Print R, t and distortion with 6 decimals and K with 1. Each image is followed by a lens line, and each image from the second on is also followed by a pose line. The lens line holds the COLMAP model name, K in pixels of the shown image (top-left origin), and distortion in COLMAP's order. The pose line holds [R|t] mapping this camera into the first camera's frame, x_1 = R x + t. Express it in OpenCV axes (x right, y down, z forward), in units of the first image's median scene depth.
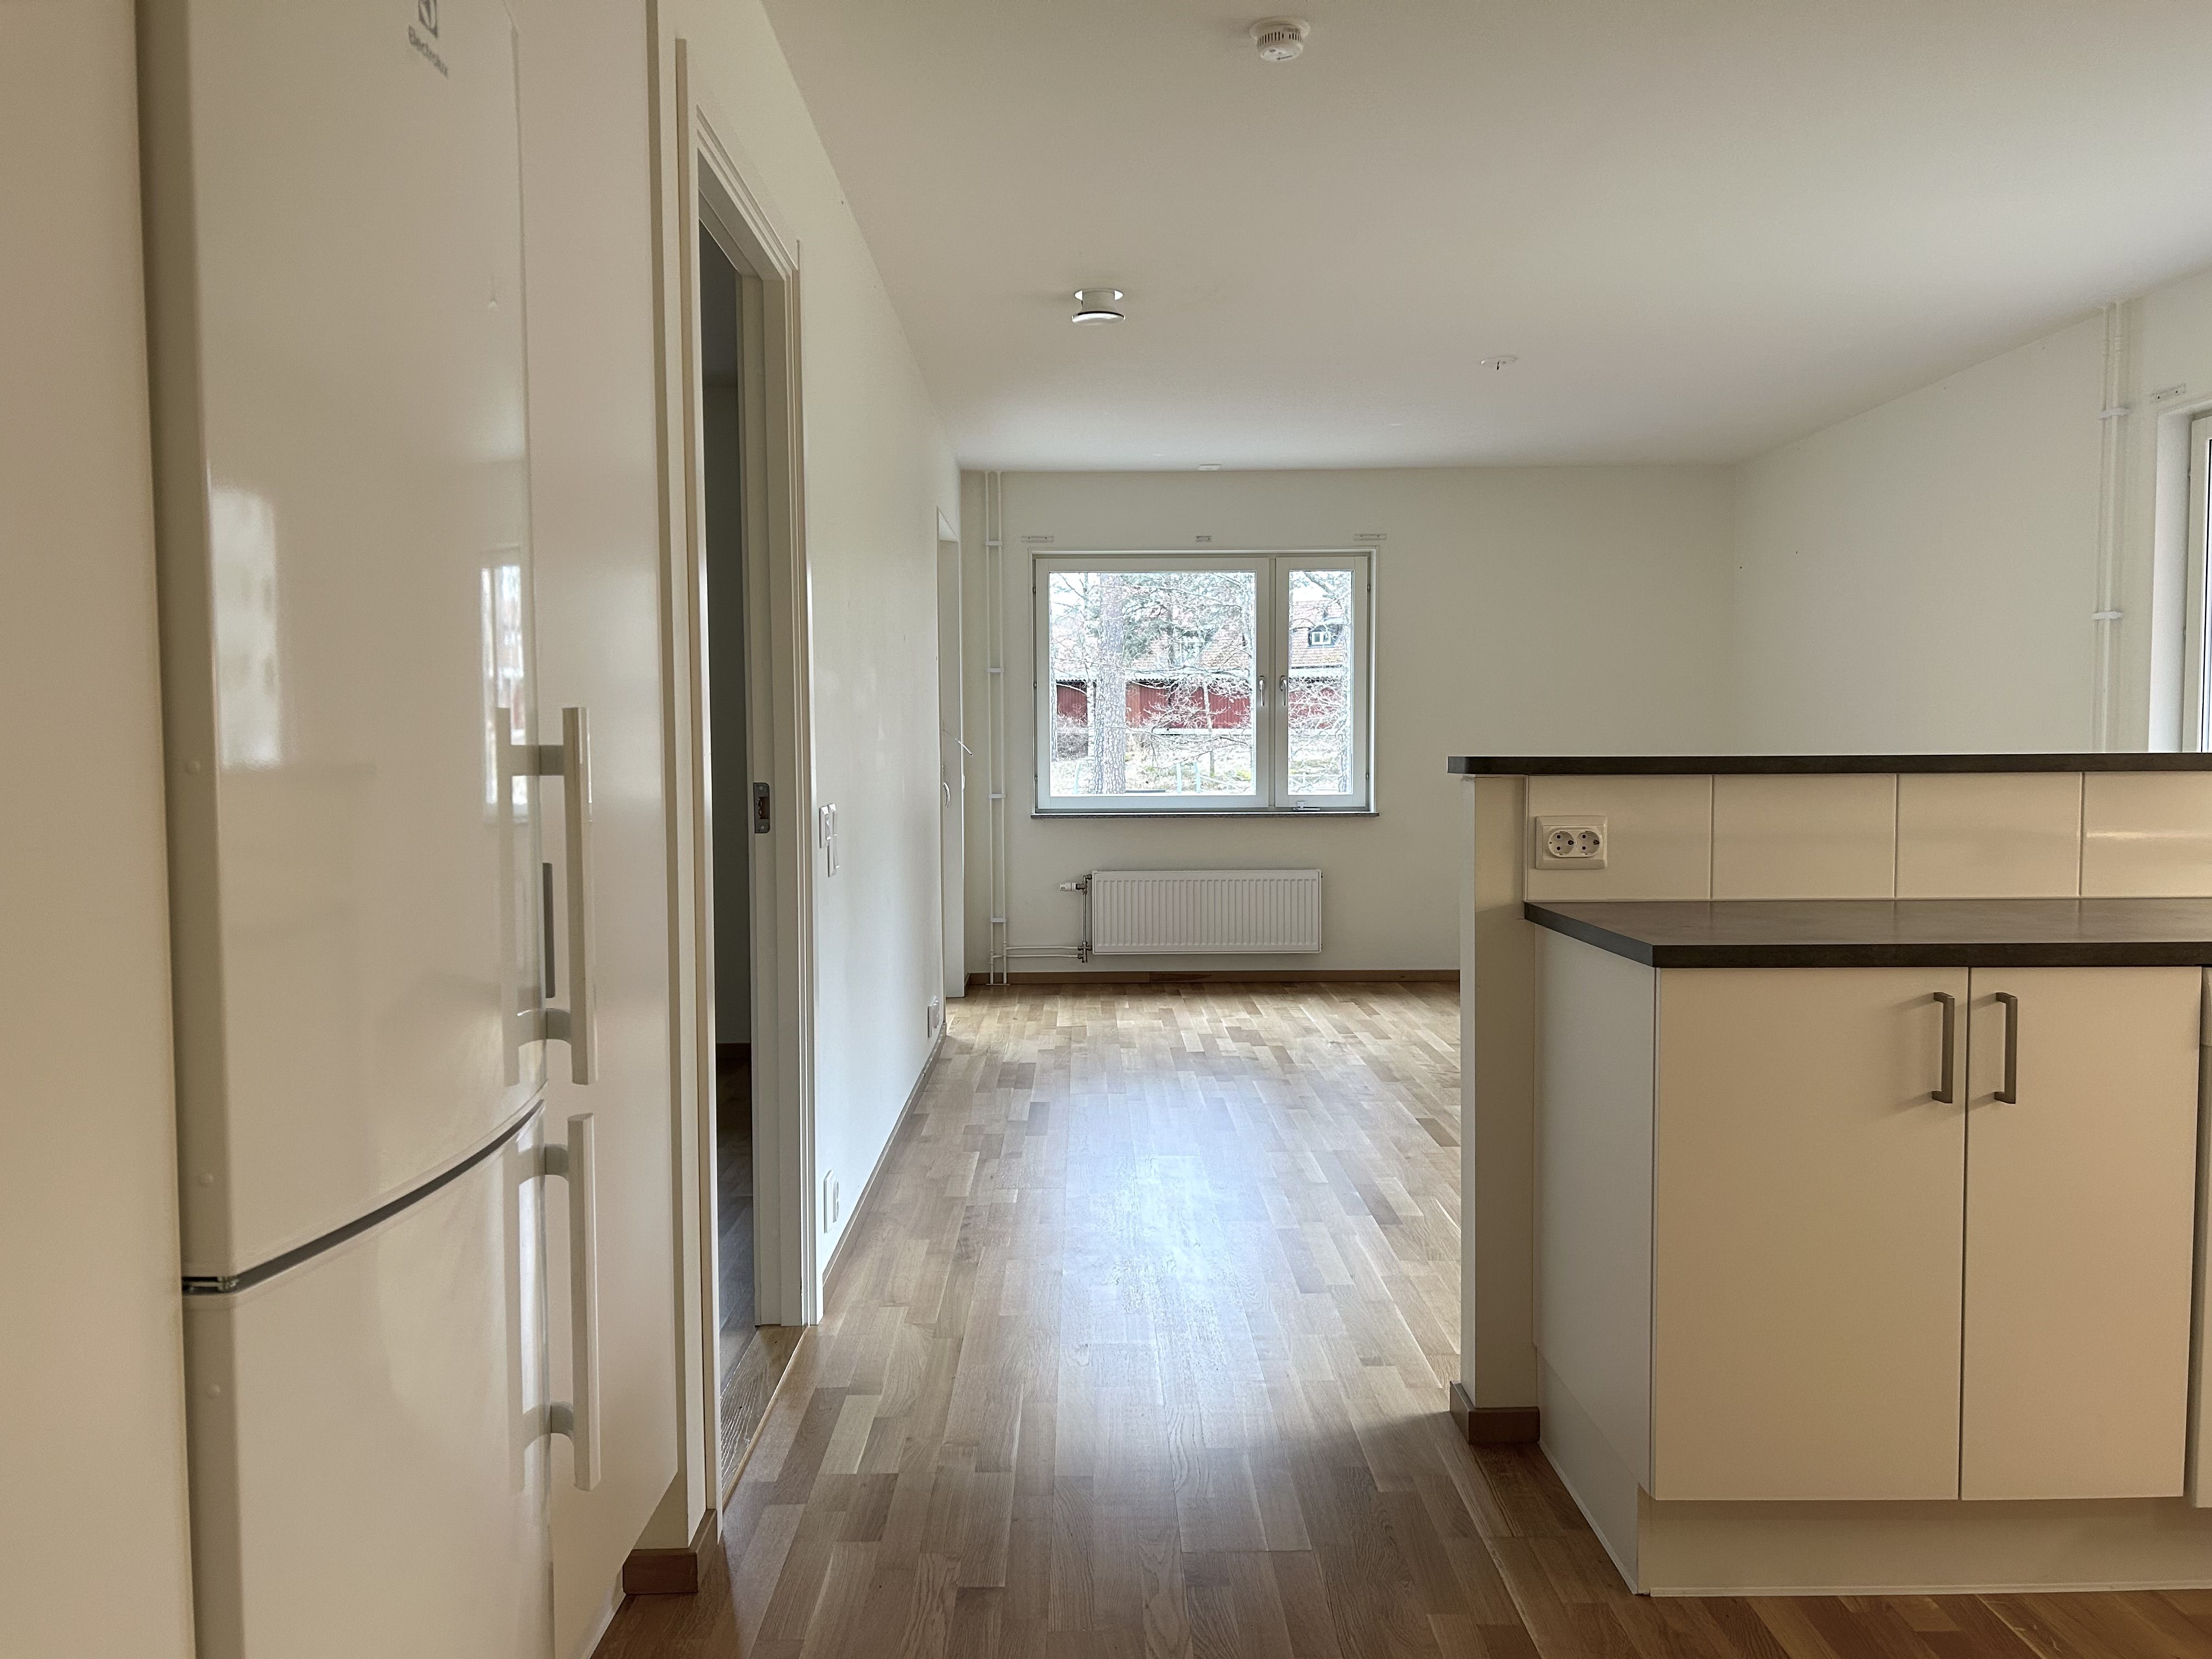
lens RADIAL K [[1653.0, 0, 1106.0], [0, 1653.0, 829.5], [0, 0, 1]] dist [0.078592, -0.089692]
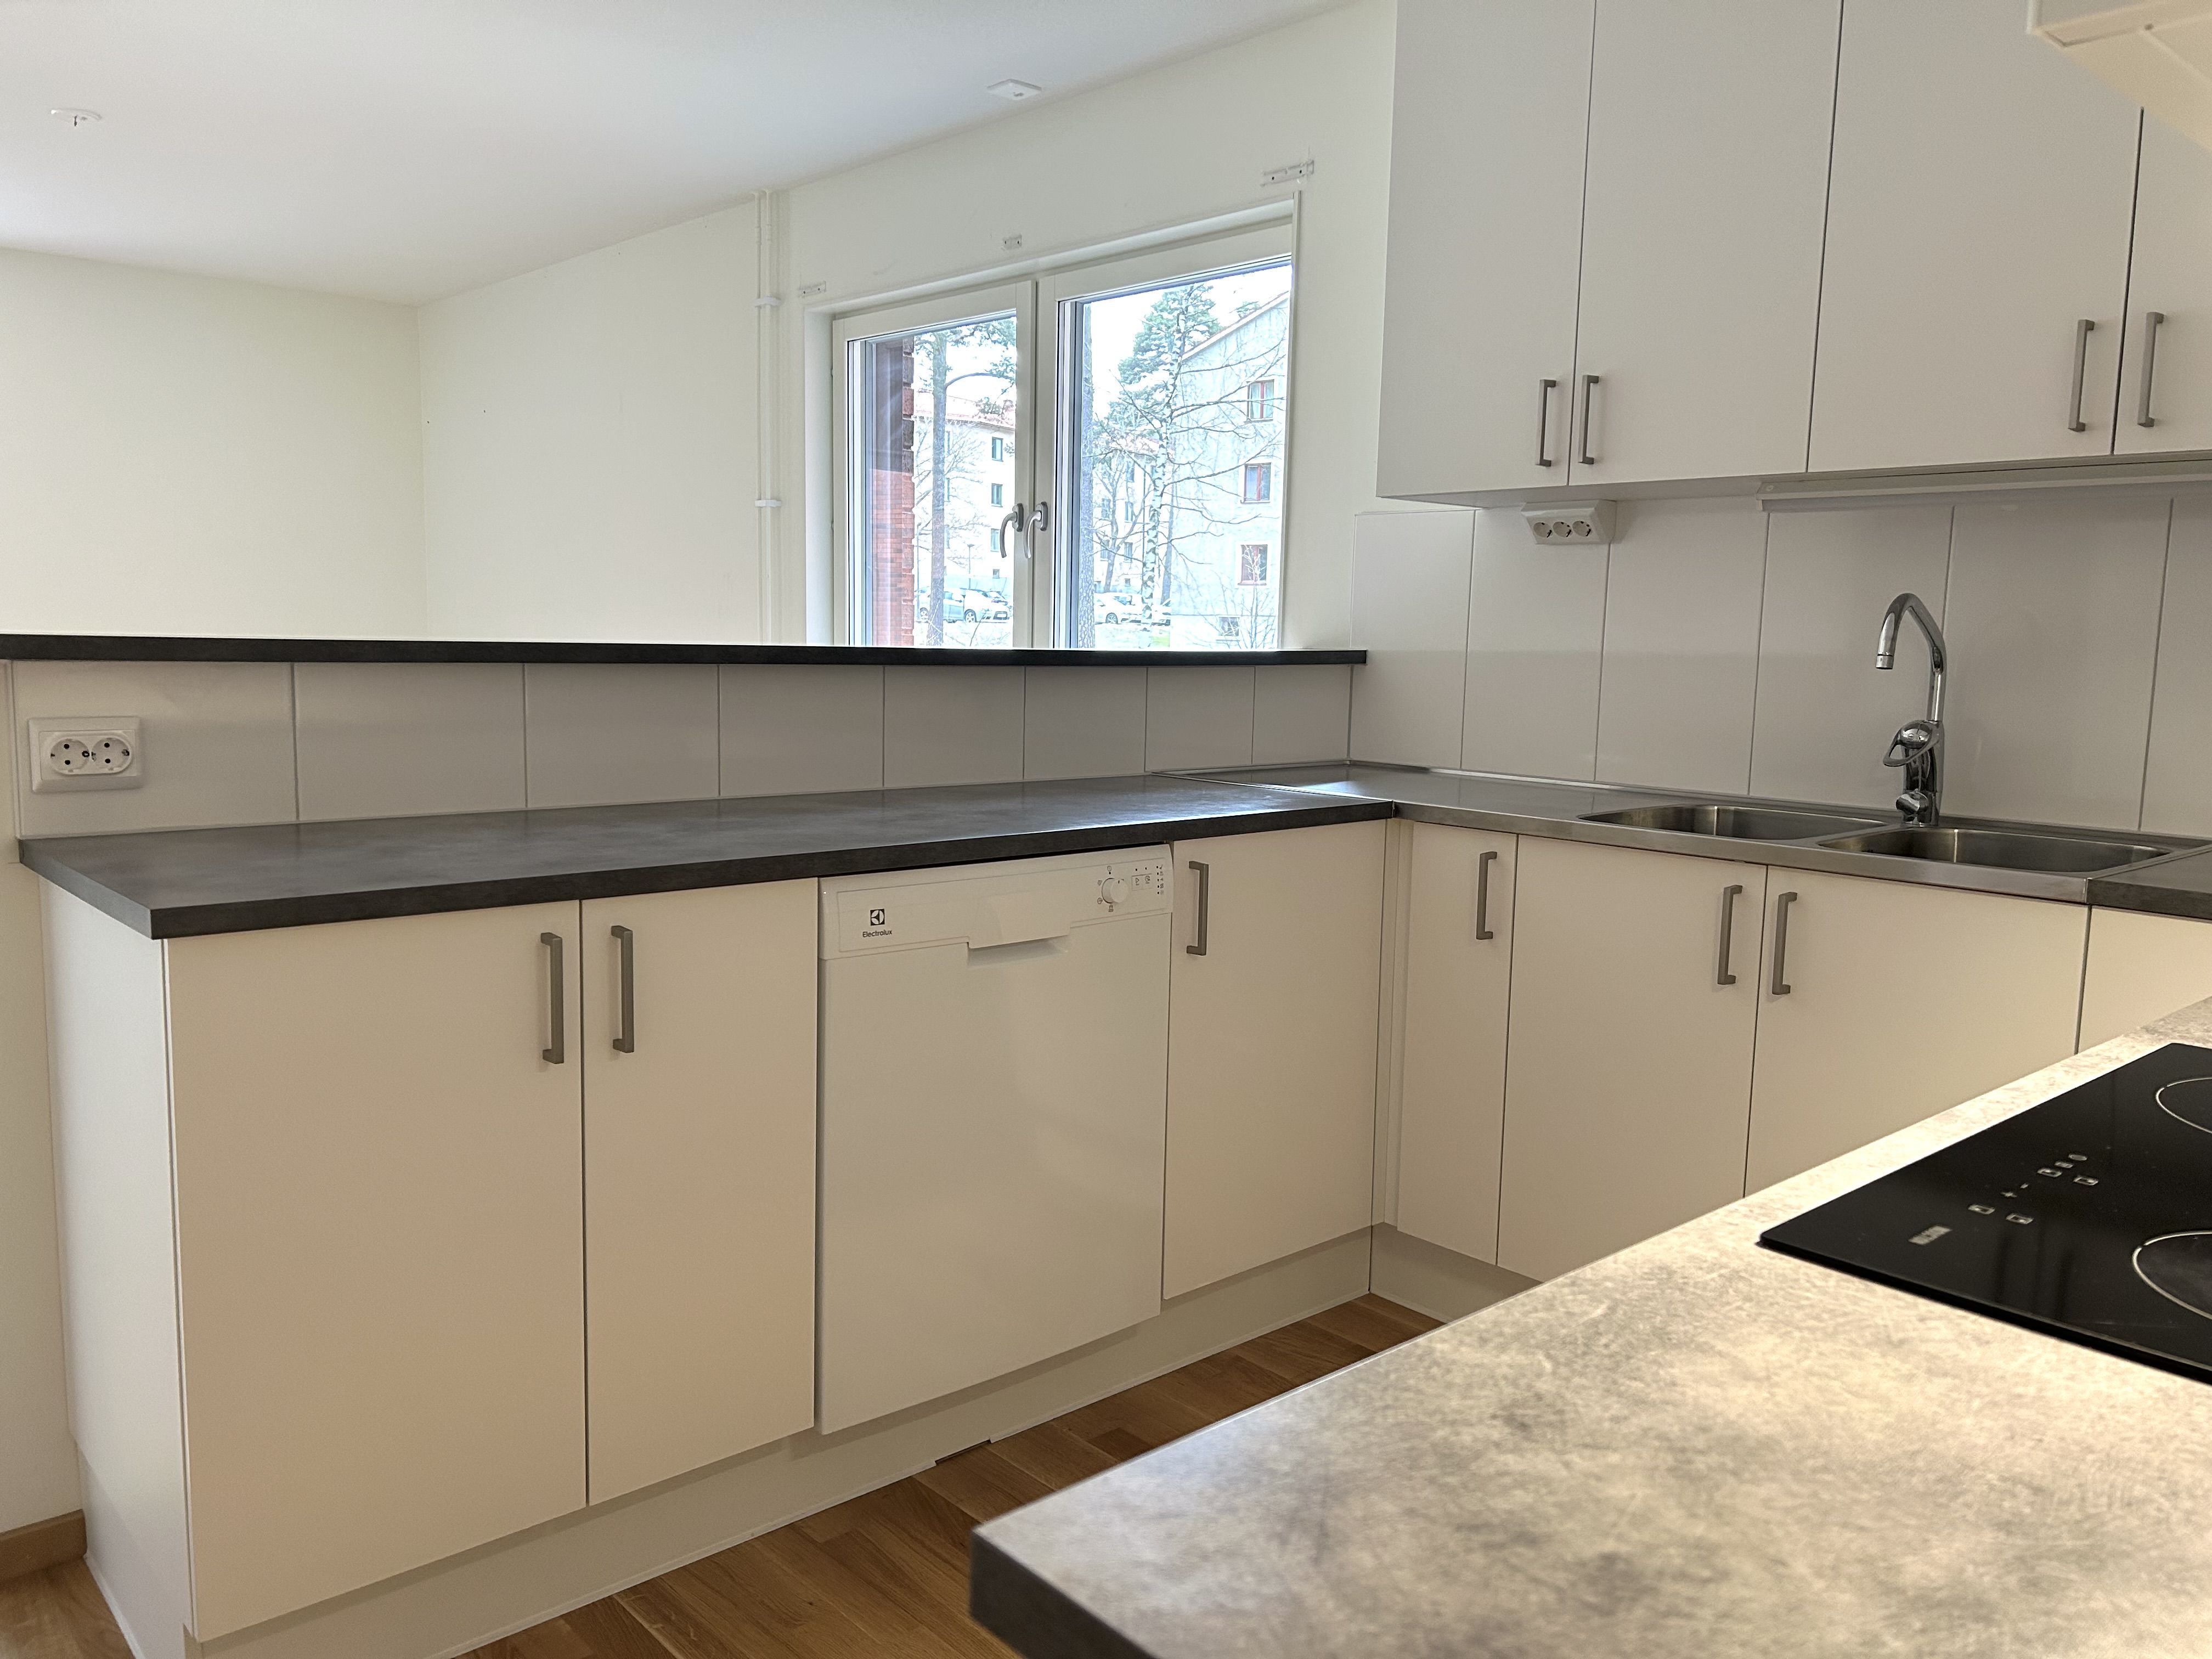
lens RADIAL K [[1653.0, 0, 1106.0], [0, 1653.0, 829.5], [0, 0, 1]] dist [0.078592, -0.089692]
pose [[0.753793, -0.058868, 0.654470, 0.133009], [0.007882, 0.996717, 0.080575, -0.014961], [-0.657065, -0.055578, 0.751782, 0.156109]]
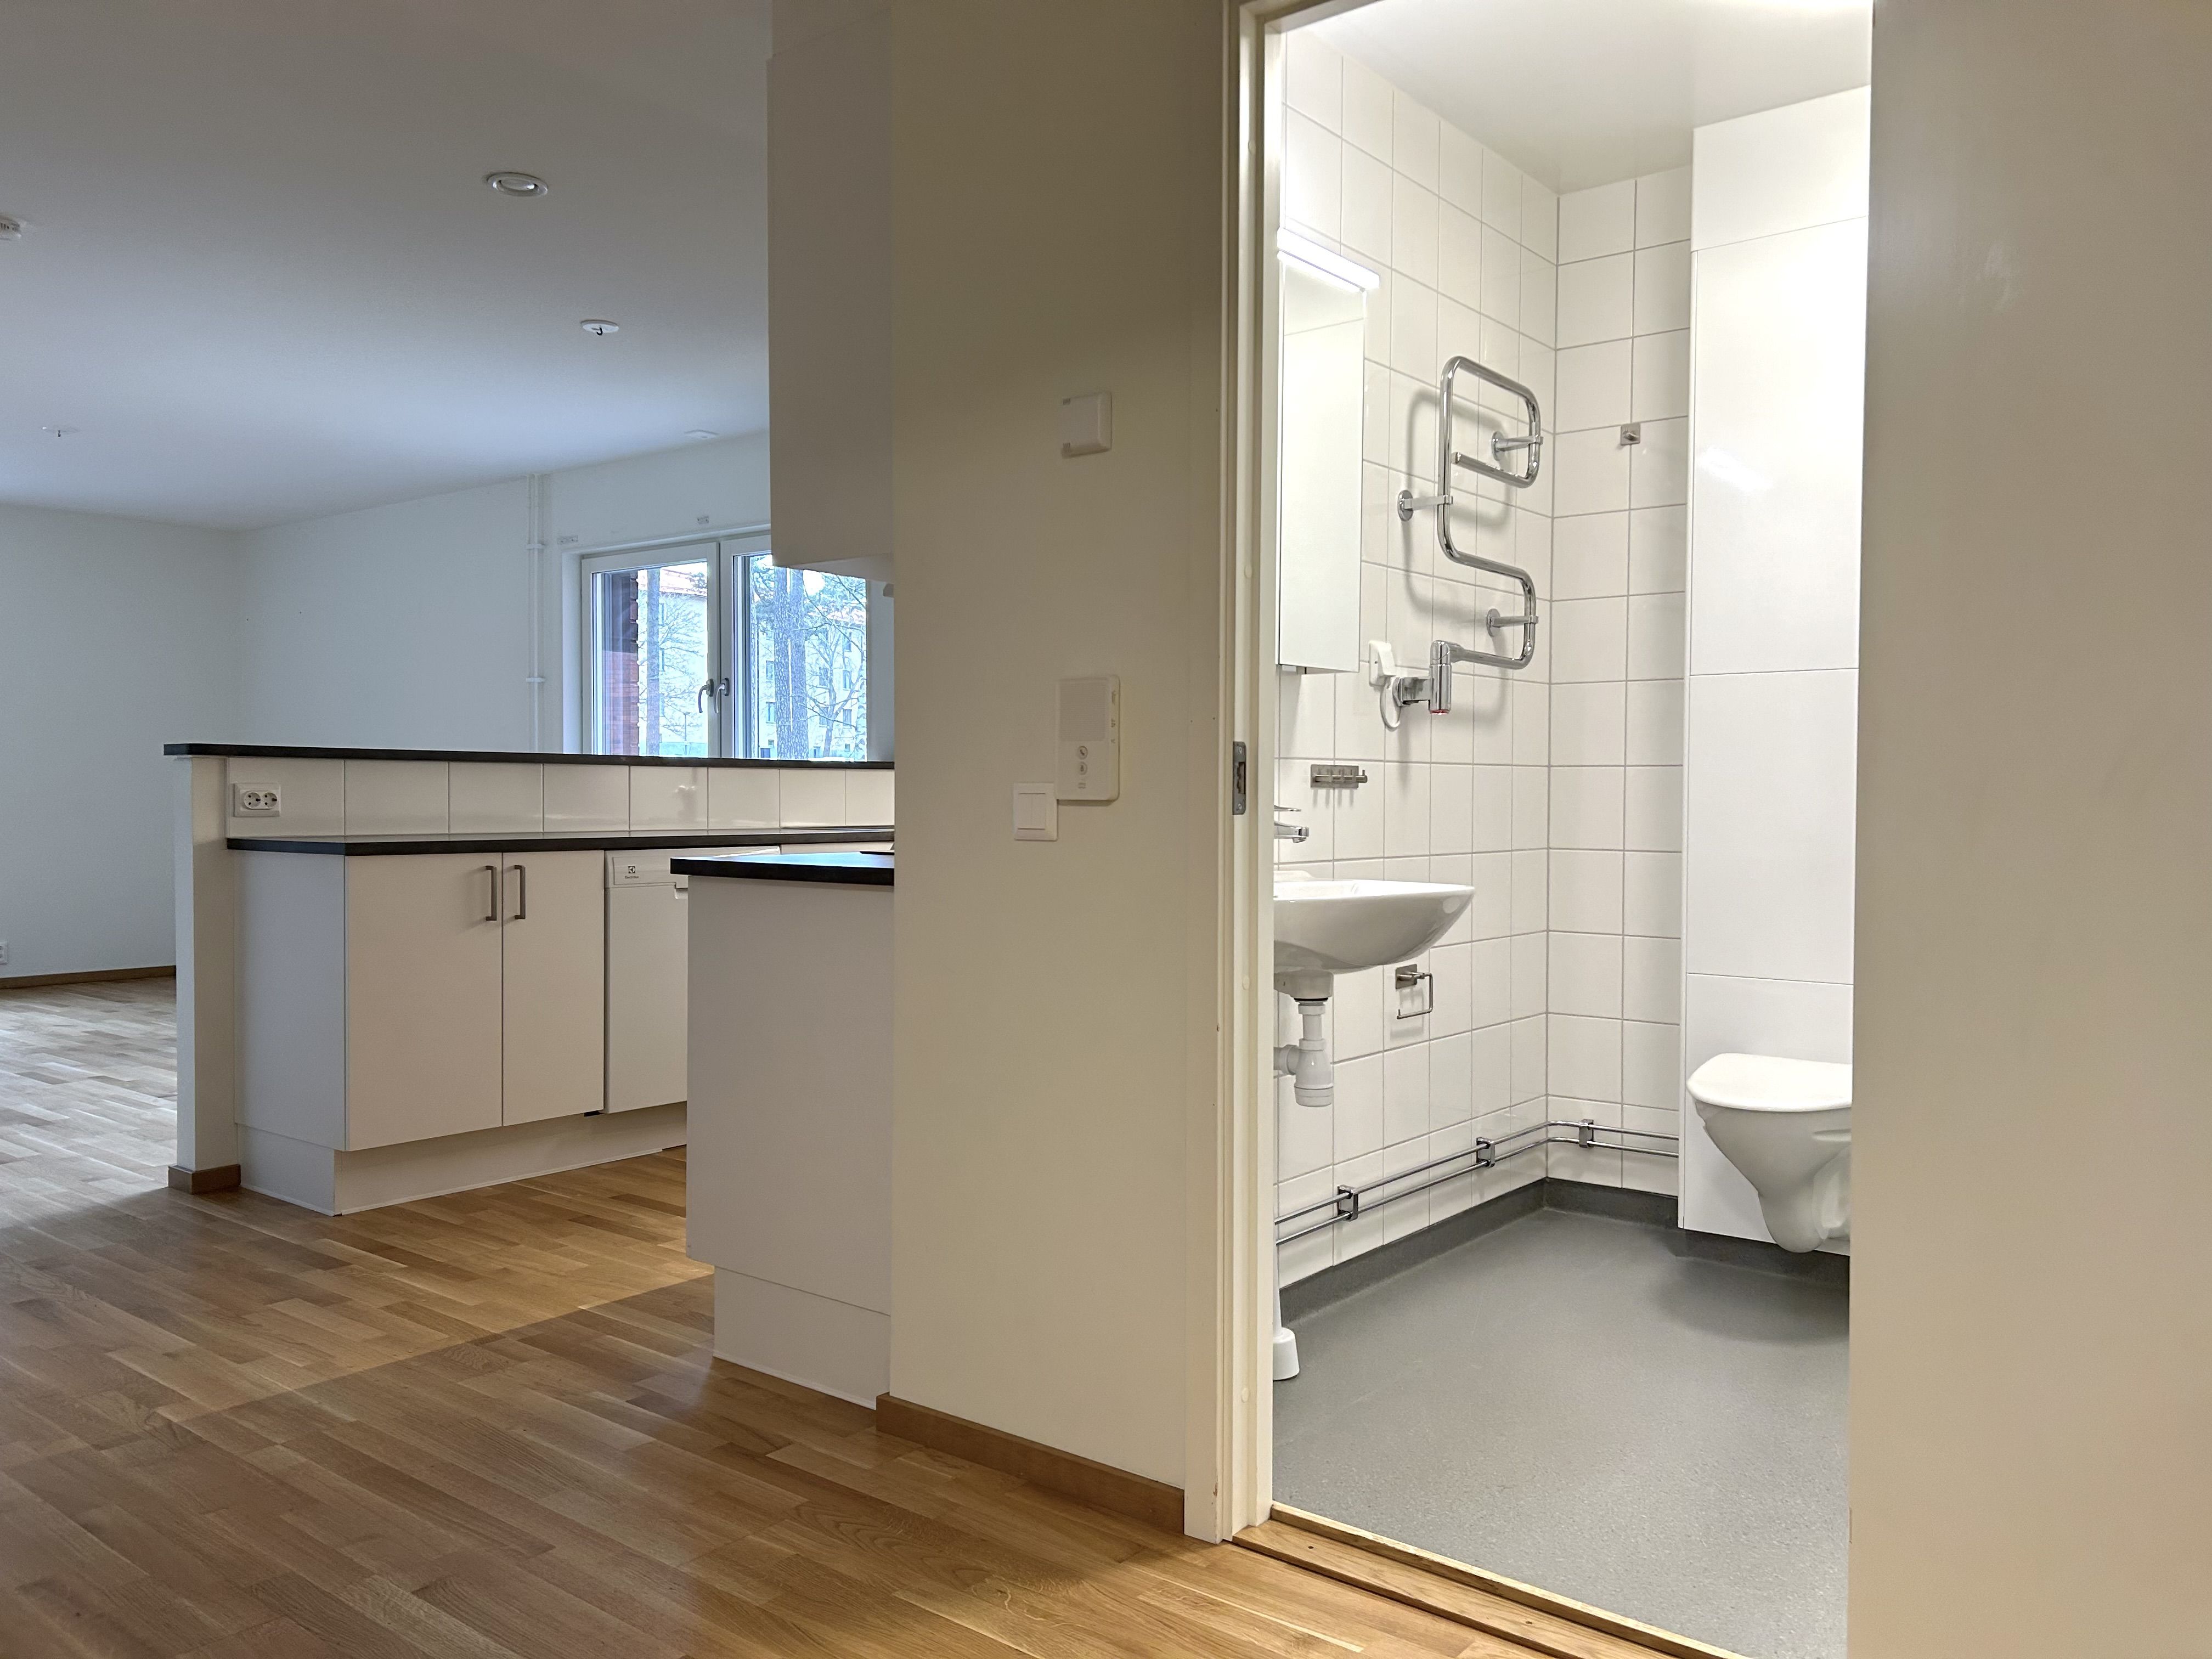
lens RADIAL K [[1653.0, 0, 1106.0], [0, 1653.0, 829.5], [0, 0, 1]] dist [0.078592, -0.089692]
pose [[0.635585, -0.008248, 0.771987, -0.443616], [0.031011, 0.999409, -0.014854, 0.085386], [-0.771408, 0.033381, 0.635465, -0.644427]]
